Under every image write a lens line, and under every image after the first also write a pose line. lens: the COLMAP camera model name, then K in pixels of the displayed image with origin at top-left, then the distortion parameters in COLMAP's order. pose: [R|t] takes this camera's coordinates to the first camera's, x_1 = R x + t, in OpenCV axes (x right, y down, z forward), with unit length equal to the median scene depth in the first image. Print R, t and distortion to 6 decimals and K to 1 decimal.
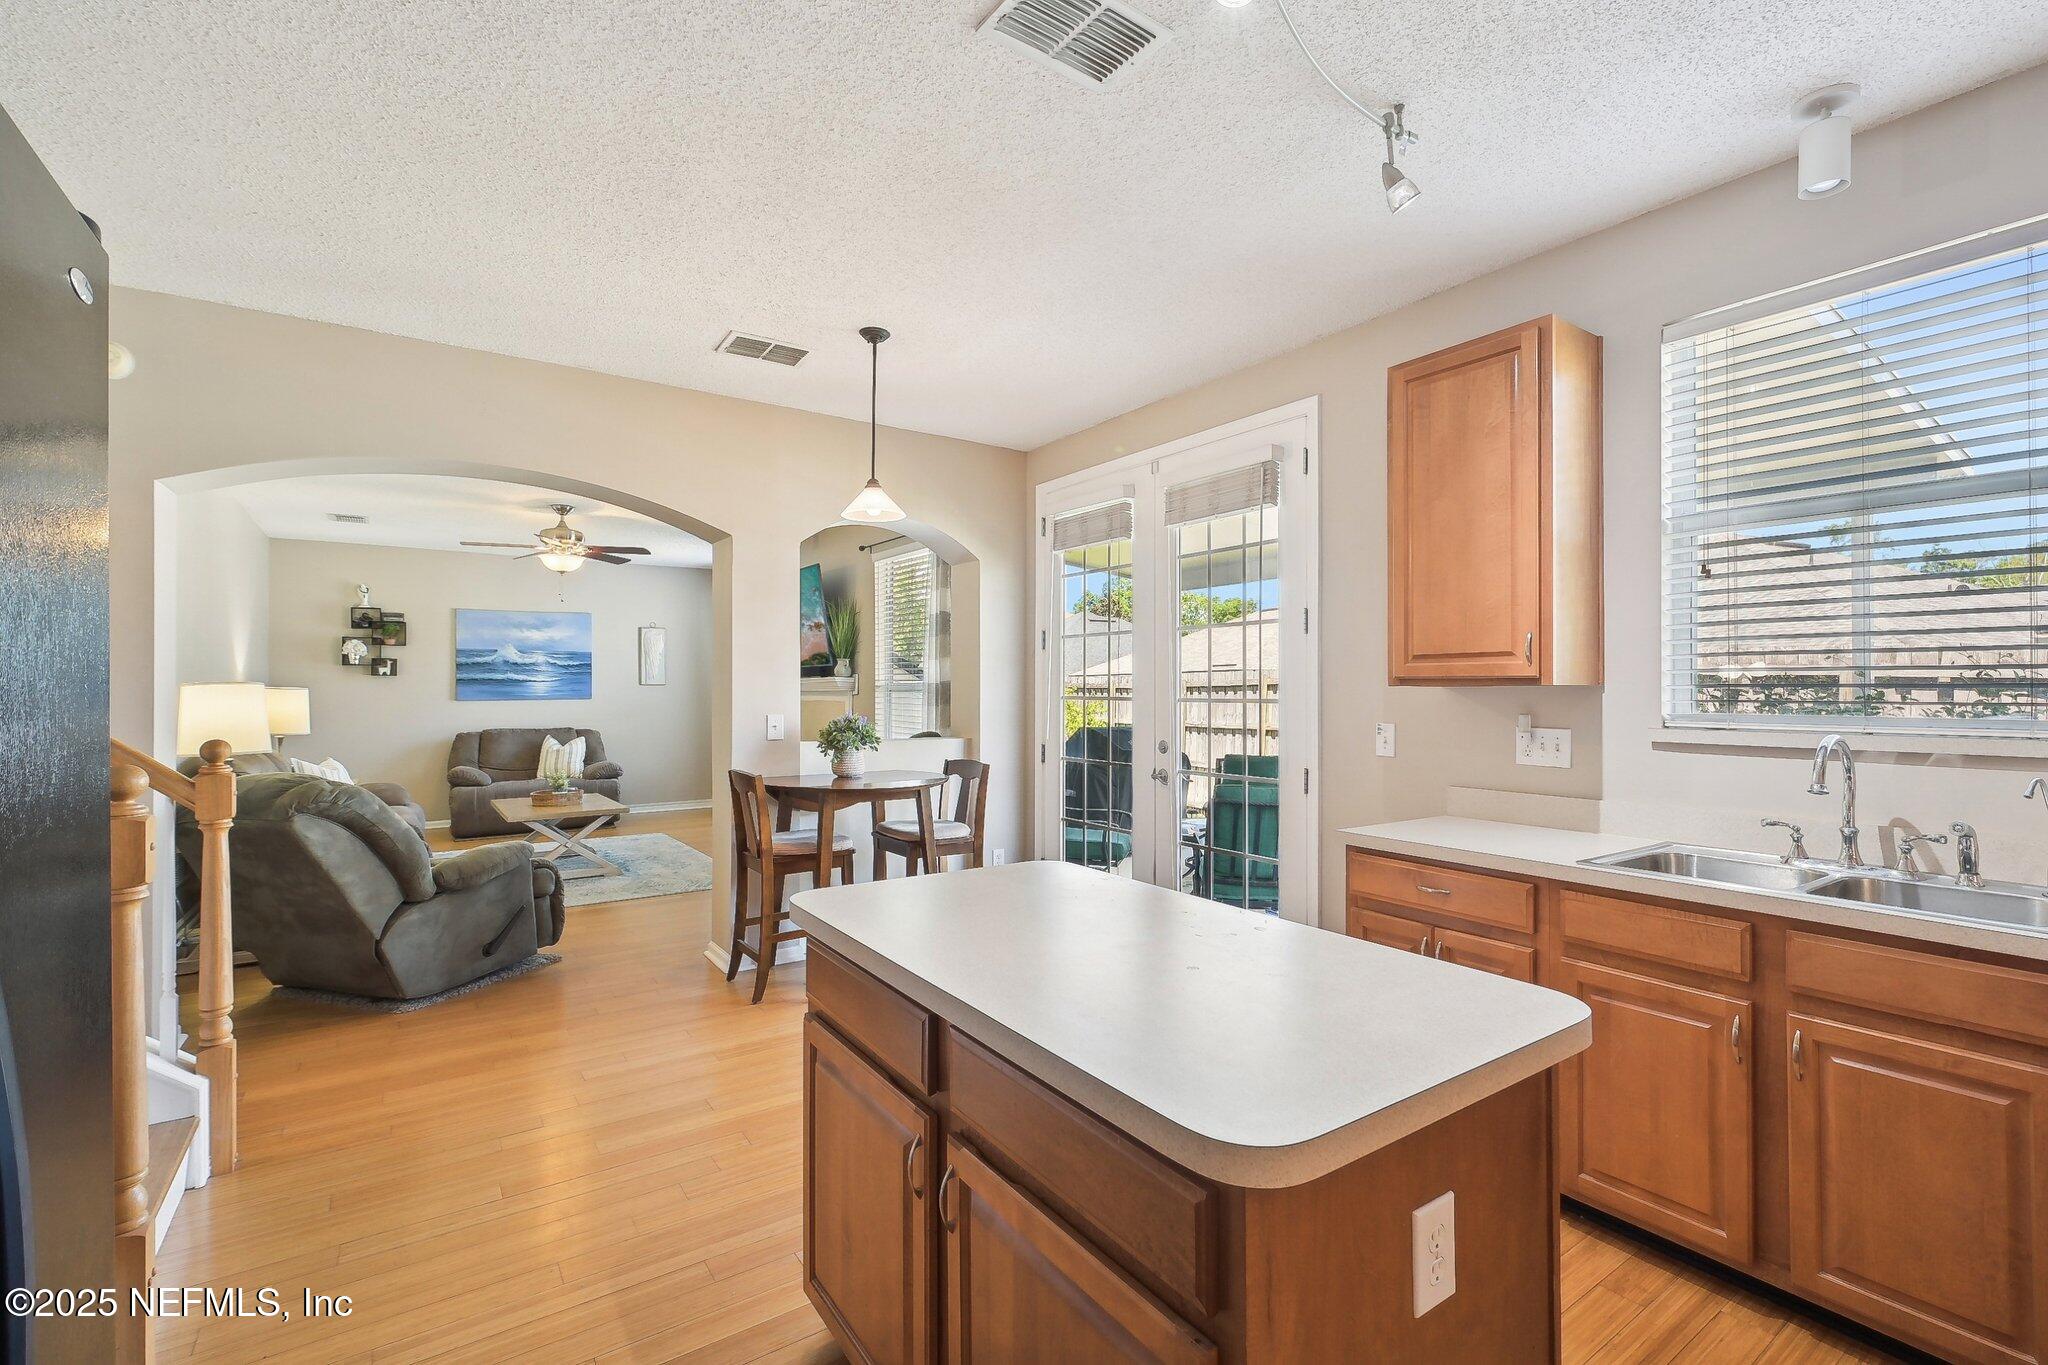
lens RADIAL K [[915.6, 0, 1062.0], [0, 915.6, 682.8], [0, 0, 1]] dist [0.002153, -0.001967]
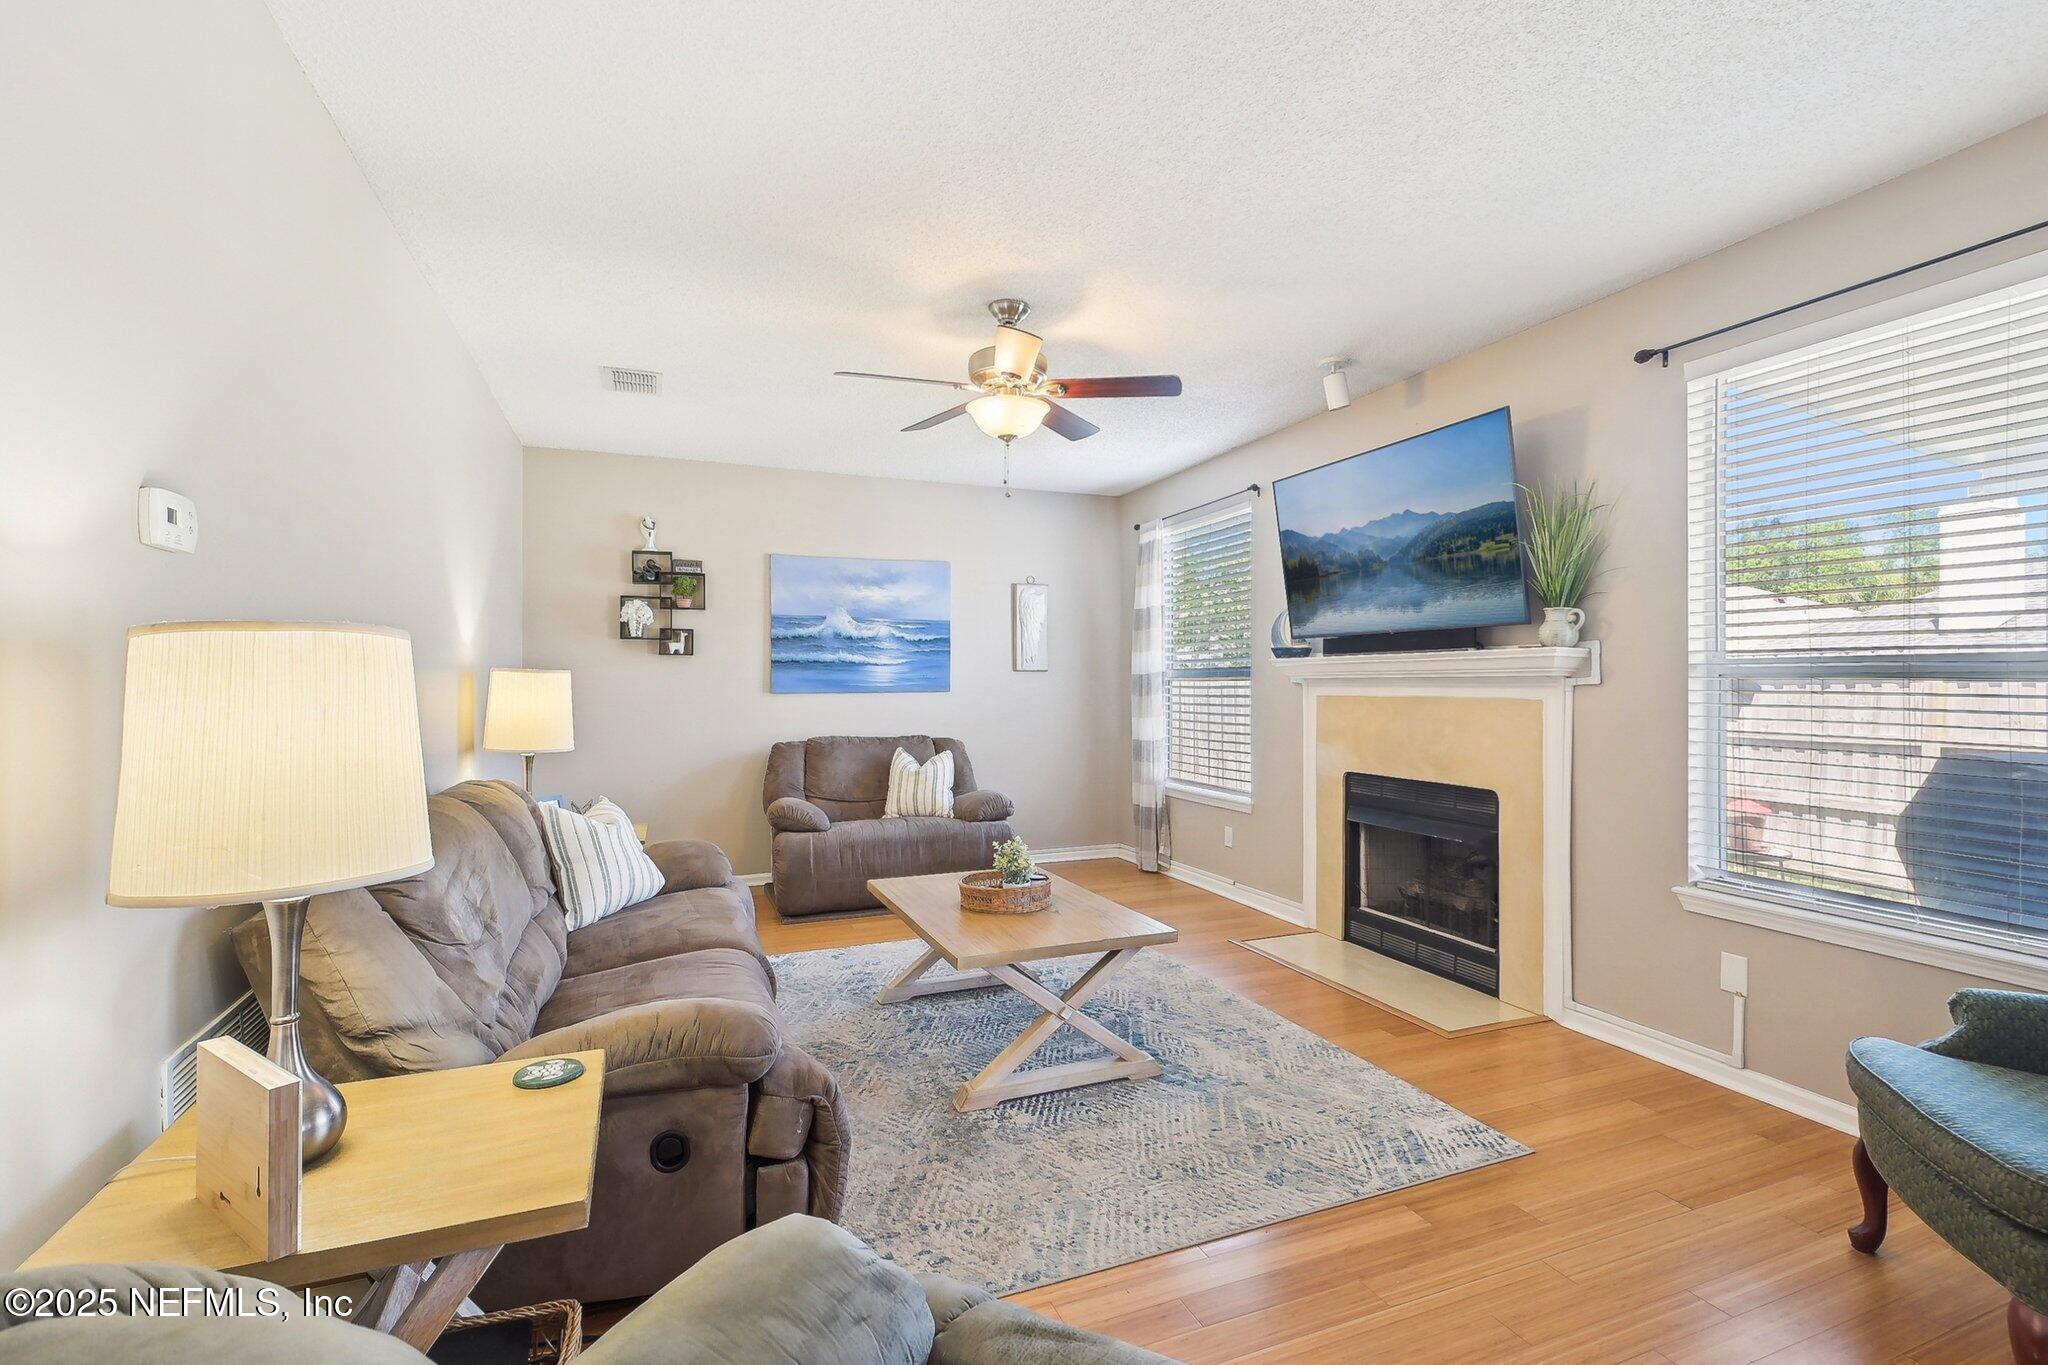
lens RADIAL K [[915.6, 0, 1068.1], [0, 915.6, 680.4], [0, 0, 1]] dist [0.002153, -0.001967]
pose [[0.978247, 0.002392, -0.207428, -0.342507], [-0.001780, 0.999993, 0.003139, 0.008337], [0.207435, -0.002702, 0.978245, 0.433035]]
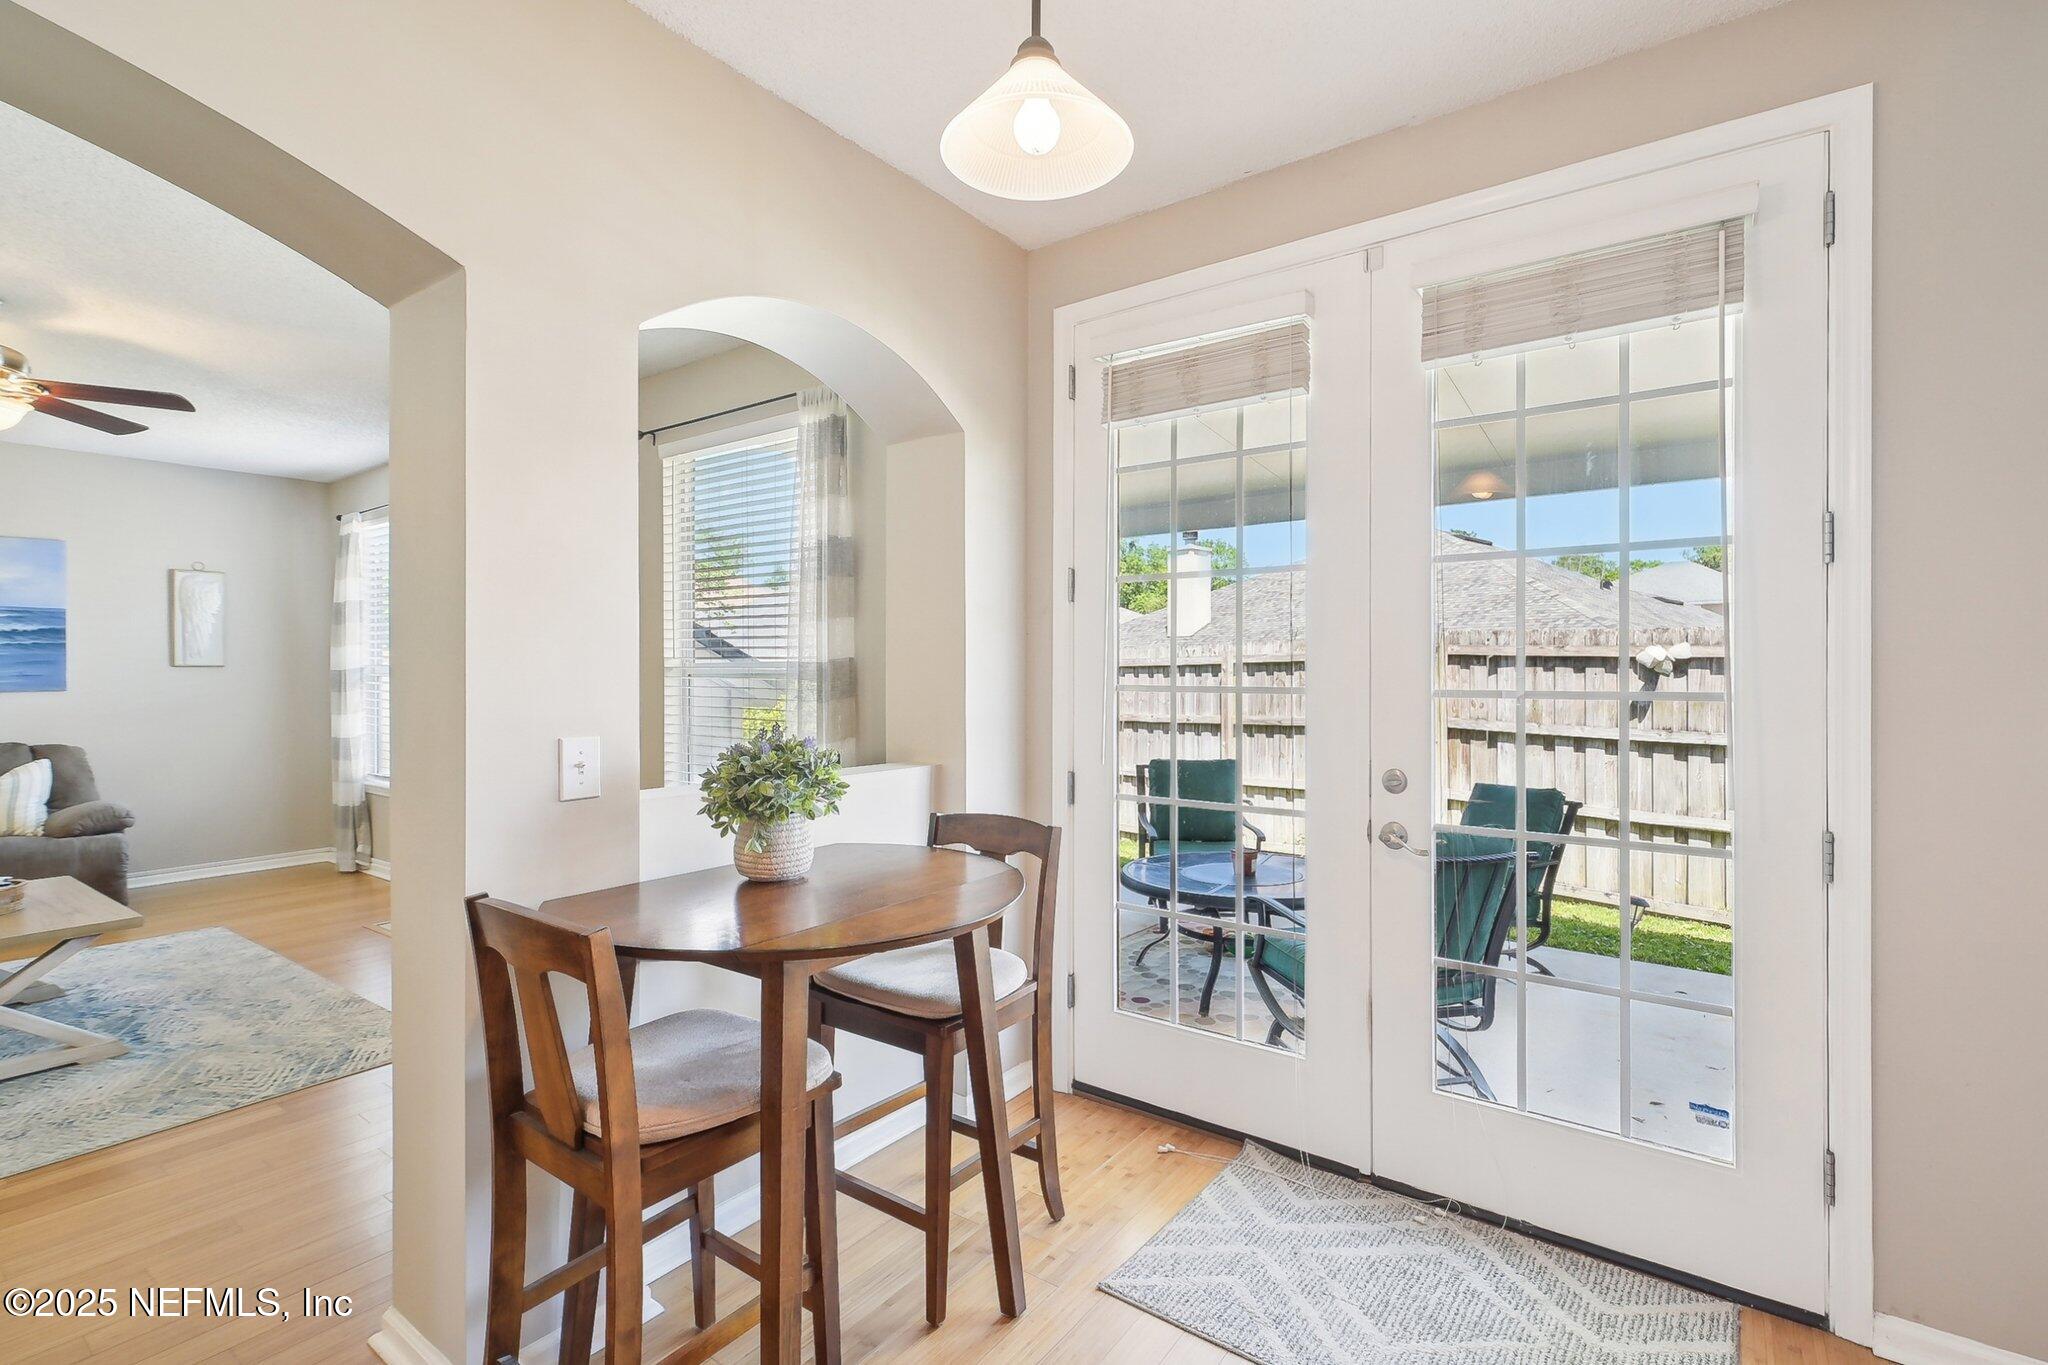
lens RADIAL K [[915.6, 0, 1050.7], [0, 915.6, 669.1], [0, 0, 1]] dist [0.002153, -0.001967]
pose [[0.945754, -0.001112, 0.324881, -0.137752], [-0.000254, 0.999991, 0.004162, 0.001642], [-0.324883, -0.004019, 0.945746, 0.303731]]
